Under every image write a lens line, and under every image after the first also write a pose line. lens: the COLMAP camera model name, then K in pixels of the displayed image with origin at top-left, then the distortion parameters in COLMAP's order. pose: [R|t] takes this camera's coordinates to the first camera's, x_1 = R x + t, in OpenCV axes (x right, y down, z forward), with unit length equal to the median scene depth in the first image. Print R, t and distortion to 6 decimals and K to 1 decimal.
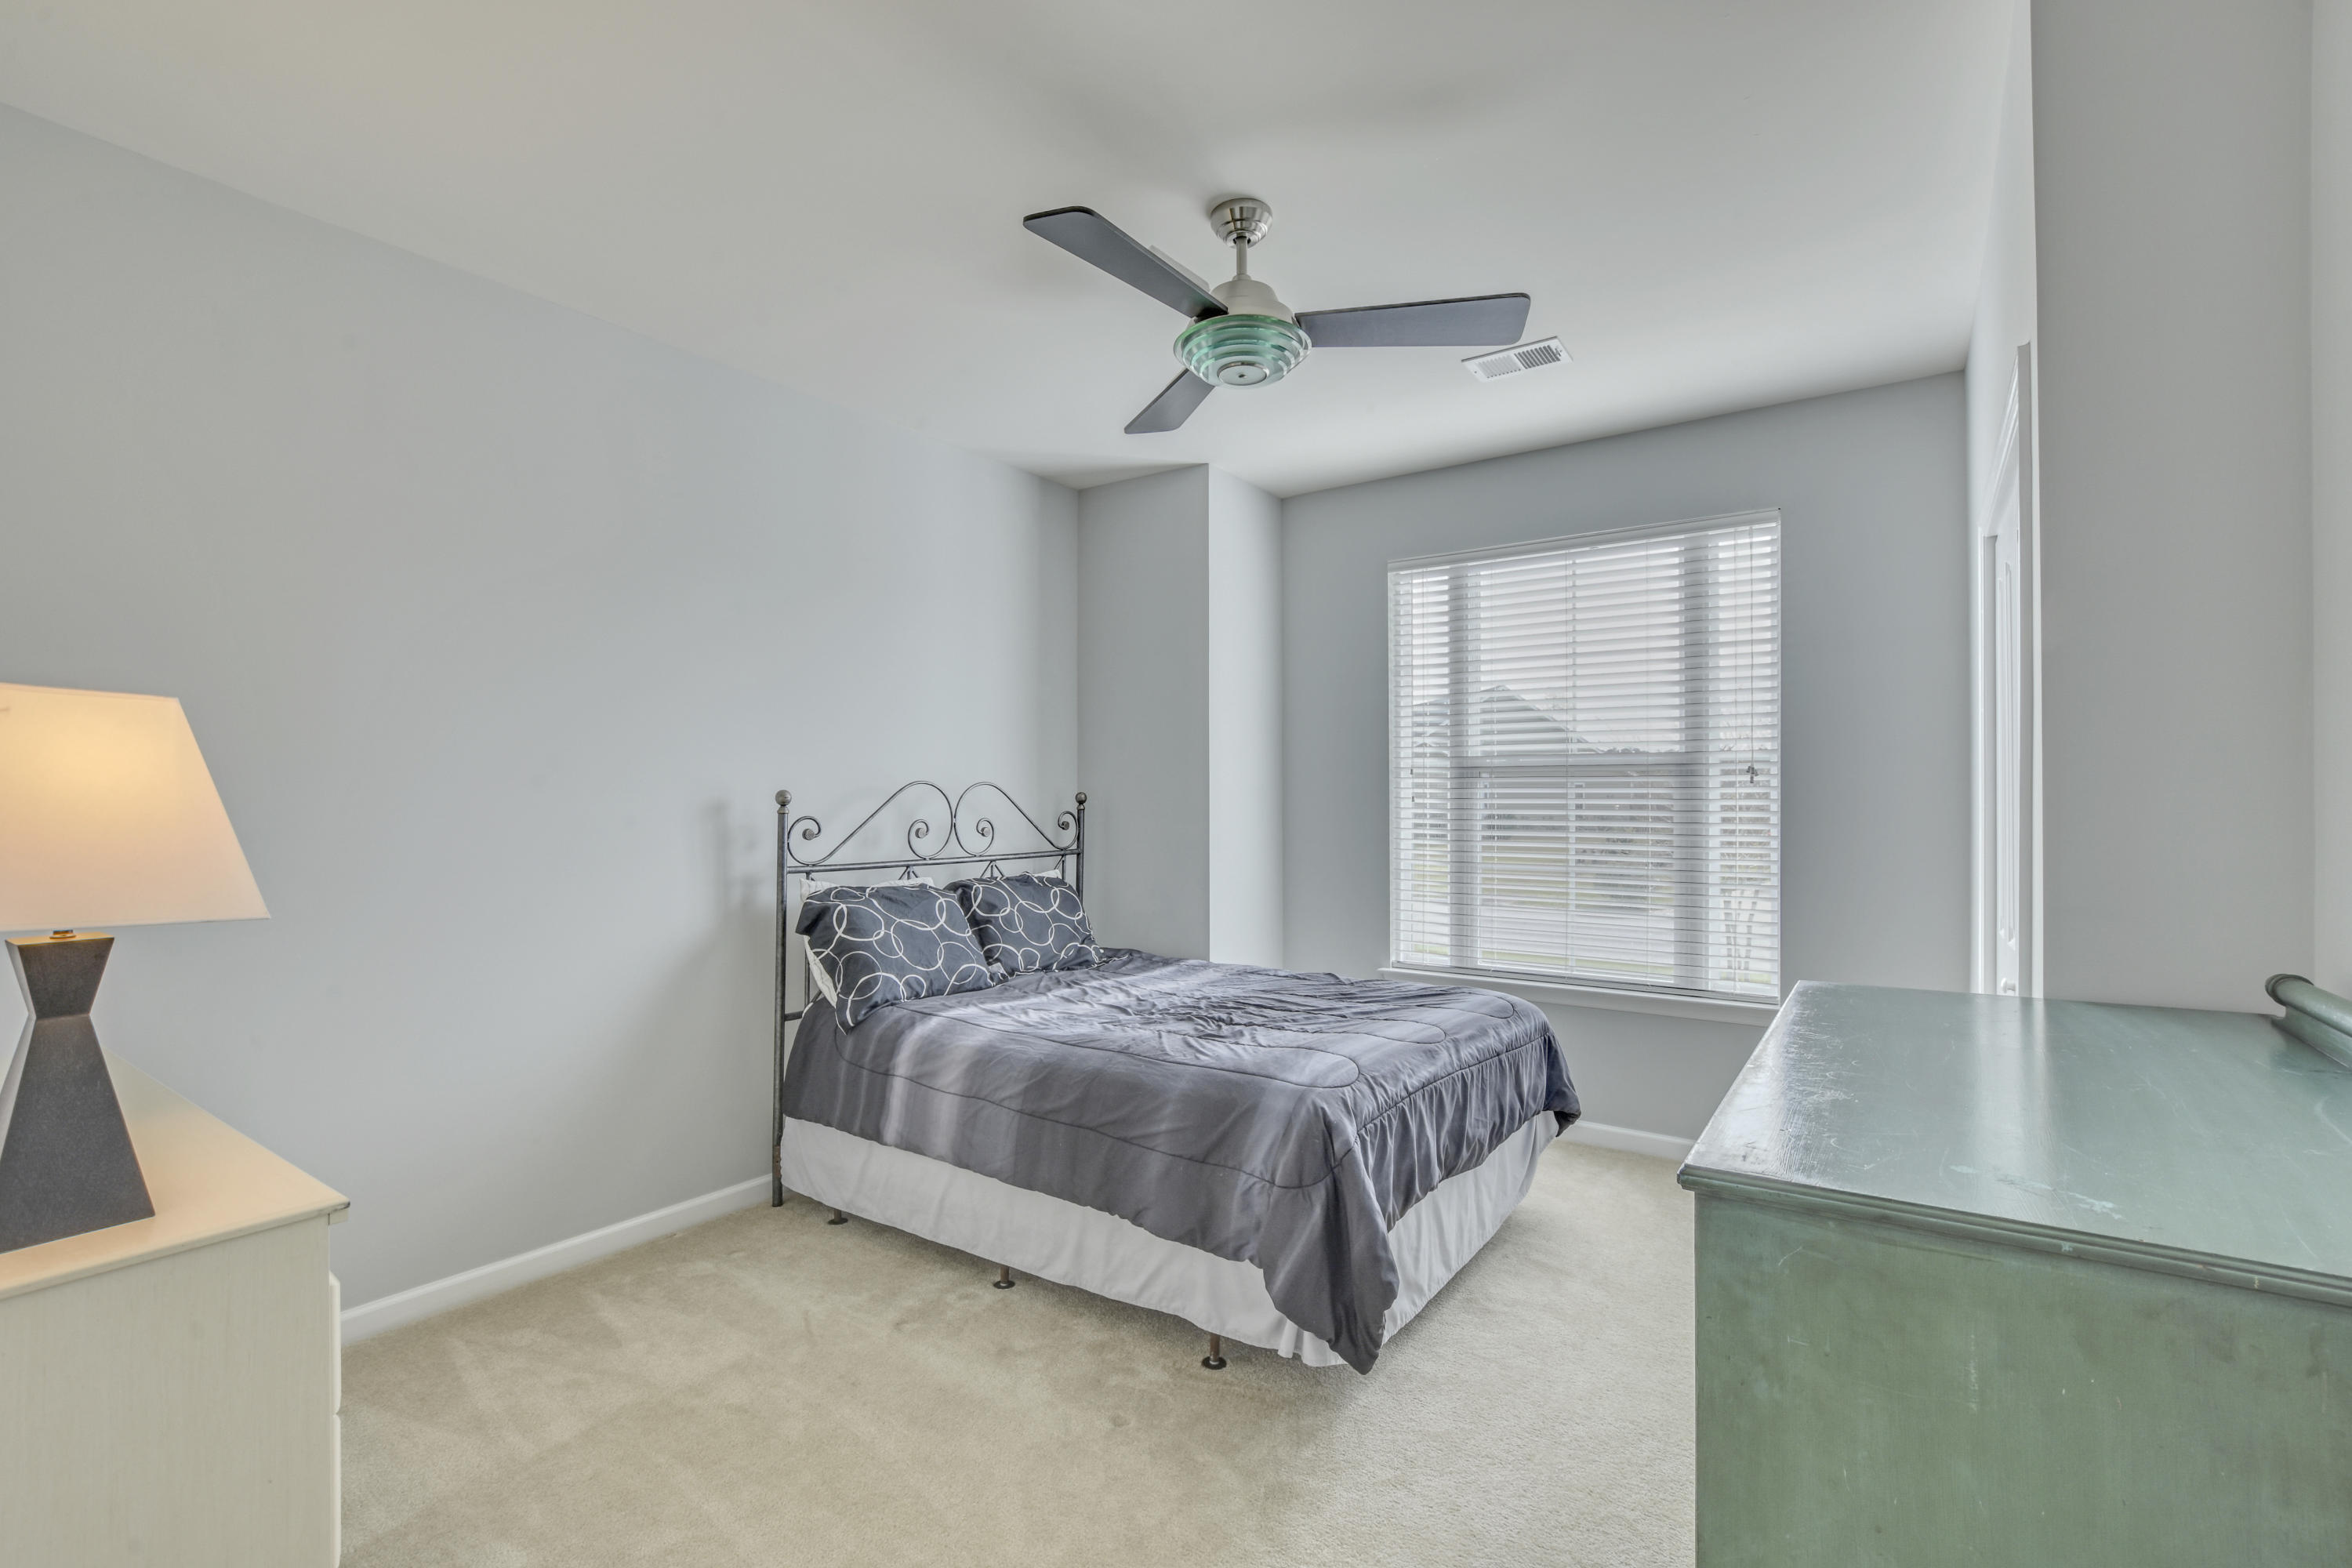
lens RADIAL K [[1046.2, 0, 1176.0], [0, 1046.2, 784.0], [0, 0, 1]] dist [-0.026427, 0.000384]
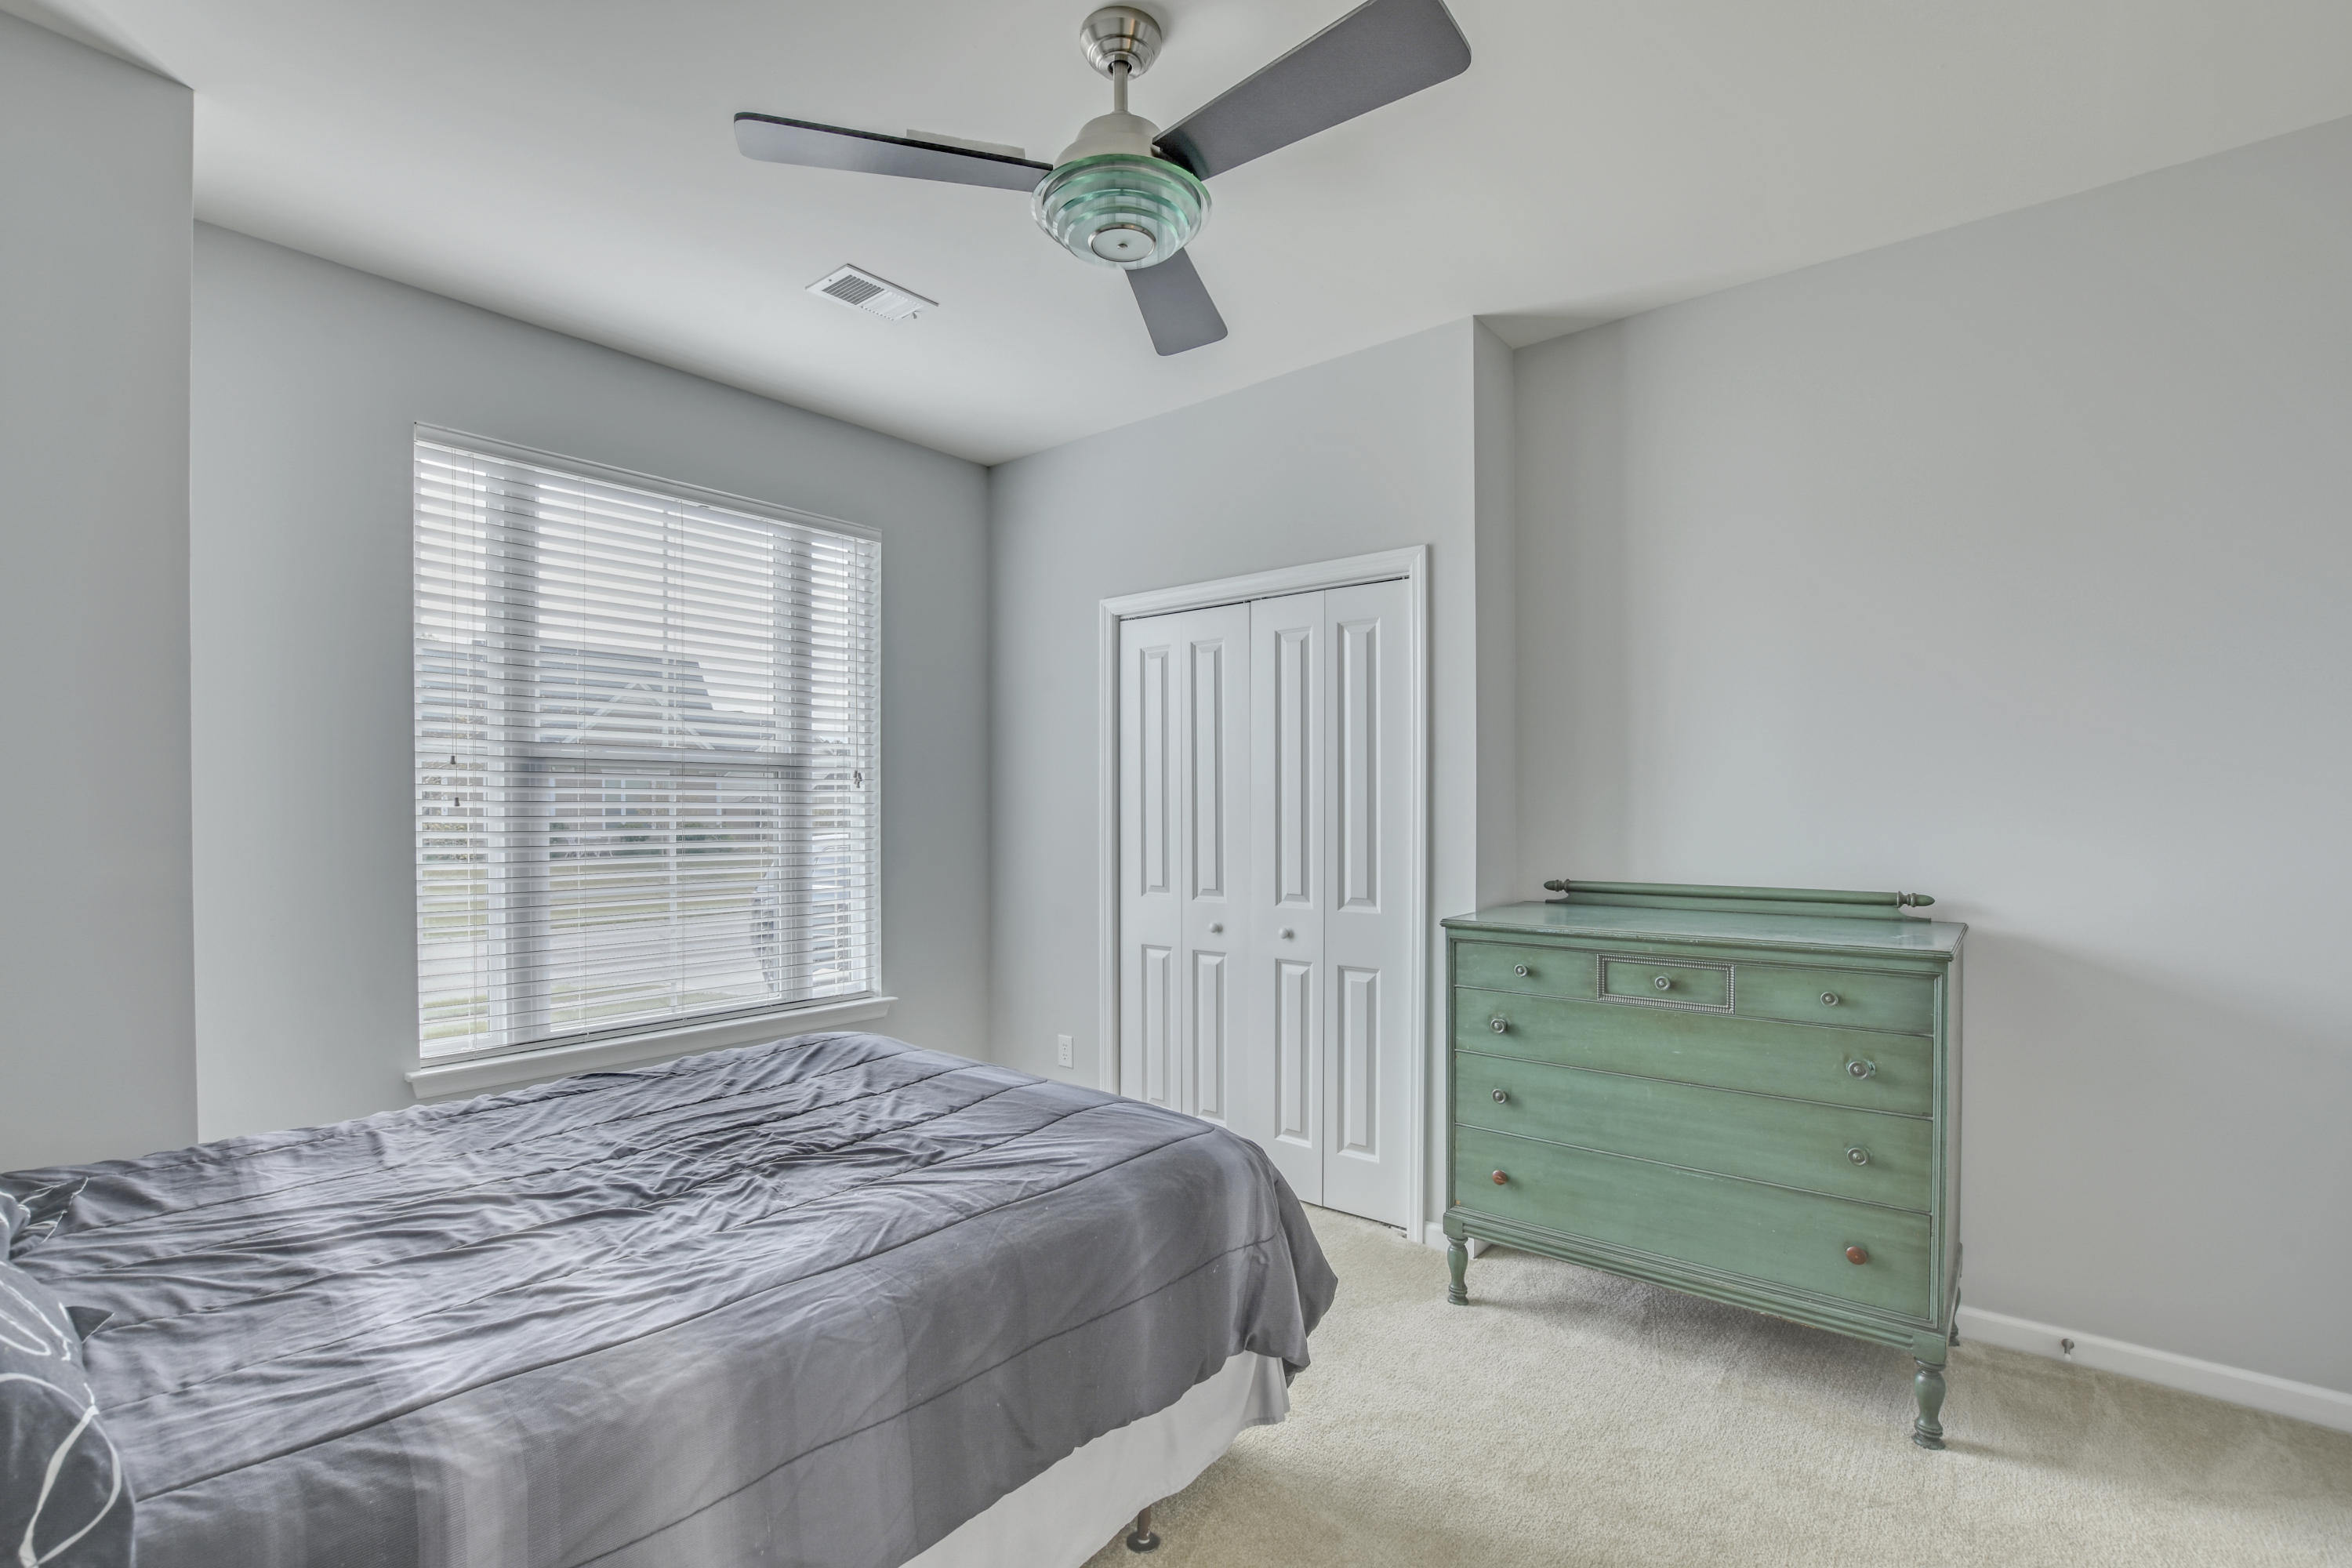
lens RADIAL K [[1057.4, 0, 1185.3], [0, 1057.4, 810.2], [0, 0, 1]] dist [-0.013361, -0.000002]
pose [[0.062352, -0.003617, 0.998048, -0.442653], [-0.017881, 0.999829, 0.004740, 0.009554], [-0.997894, -0.018141, 0.062276, 0.562772]]
